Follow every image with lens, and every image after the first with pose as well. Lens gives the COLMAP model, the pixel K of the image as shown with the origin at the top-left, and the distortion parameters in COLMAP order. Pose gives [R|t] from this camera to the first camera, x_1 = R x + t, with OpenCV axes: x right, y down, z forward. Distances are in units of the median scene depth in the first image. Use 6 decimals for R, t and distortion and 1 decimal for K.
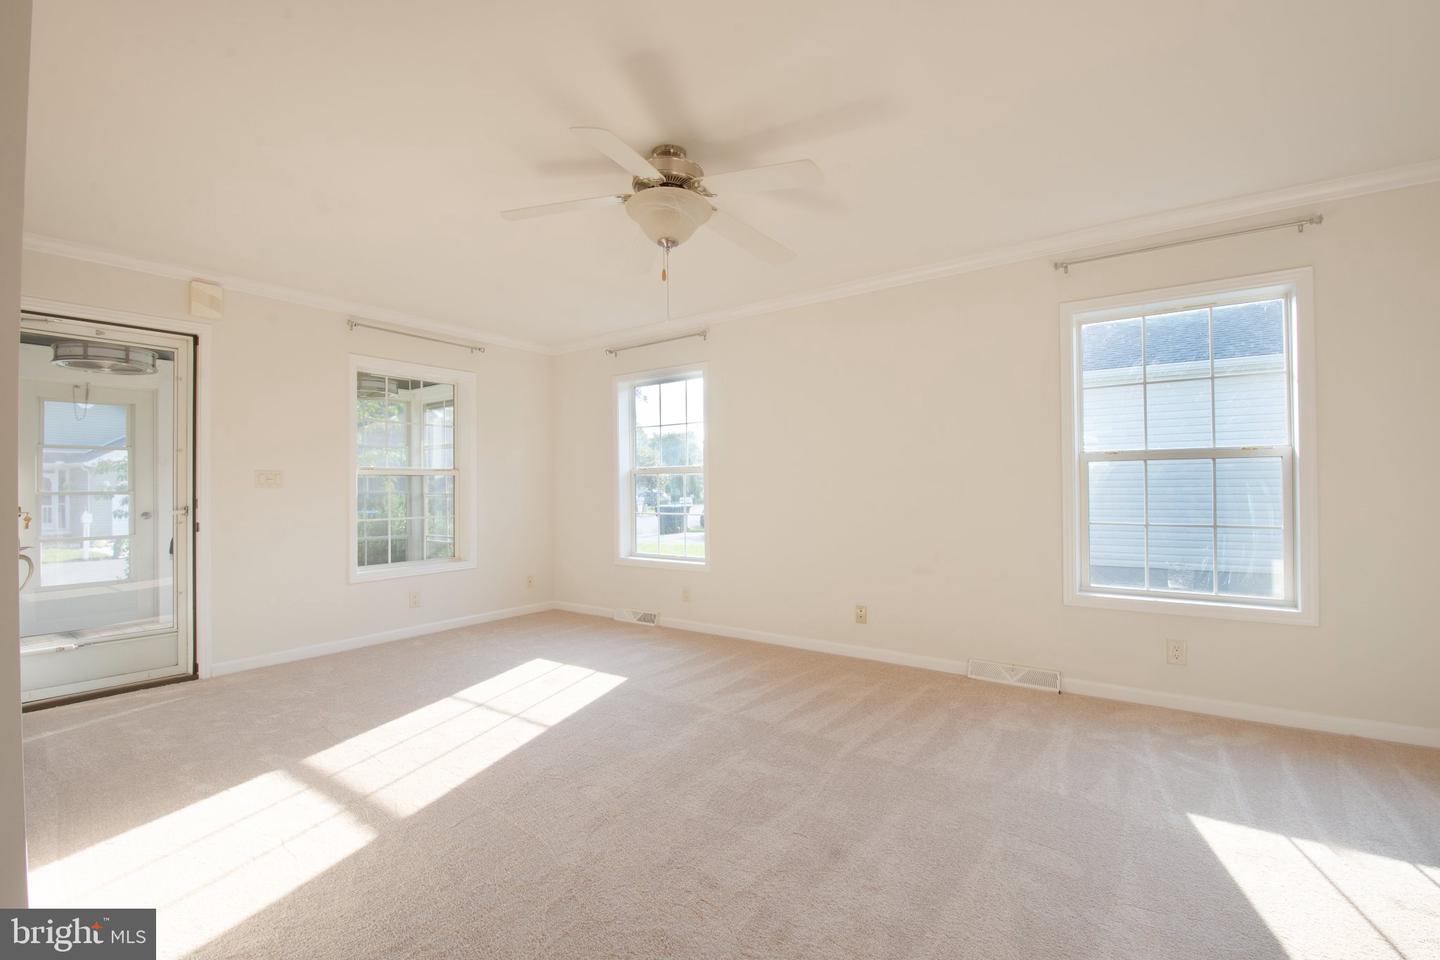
lens RADIAL K [[635.0, 0, 693.1], [0, 635.0, 480.1], [0, 0, 1]] dist [-0.007588, -0.008098]
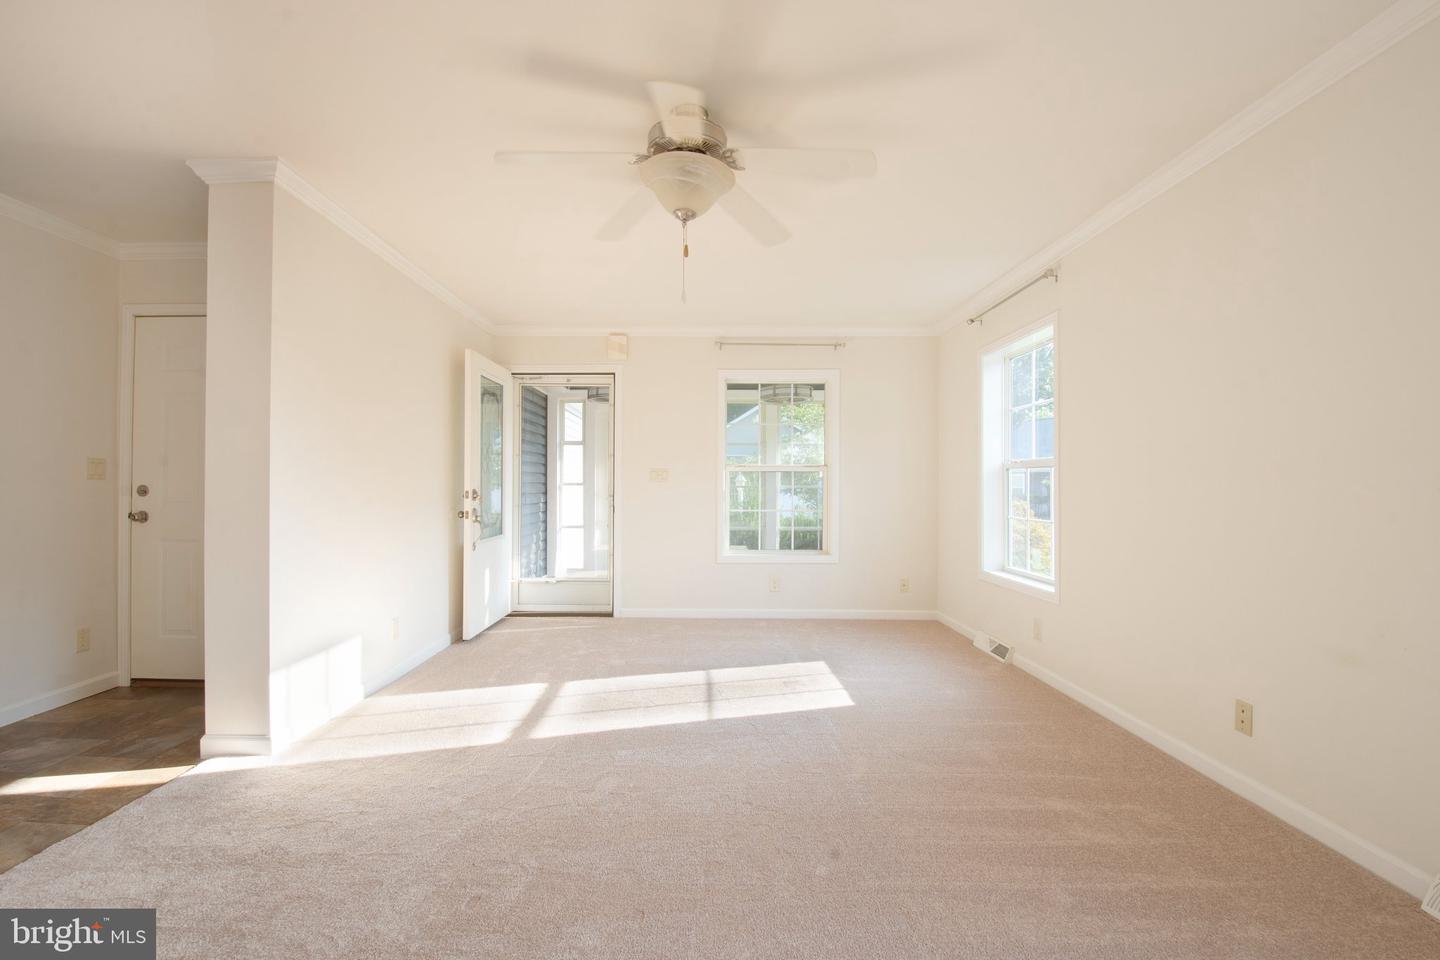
lens RADIAL K [[635.0, 0, 700.3], [0, 635.0, 478.2], [0, 0, 1]] dist [-0.007588, -0.008098]
pose [[0.580530, 0.002836, -0.814234, 0.432769], [-0.000162, 0.999994, 0.003367, 0.000572], [0.814239, -0.001823, 0.580528, 0.295246]]
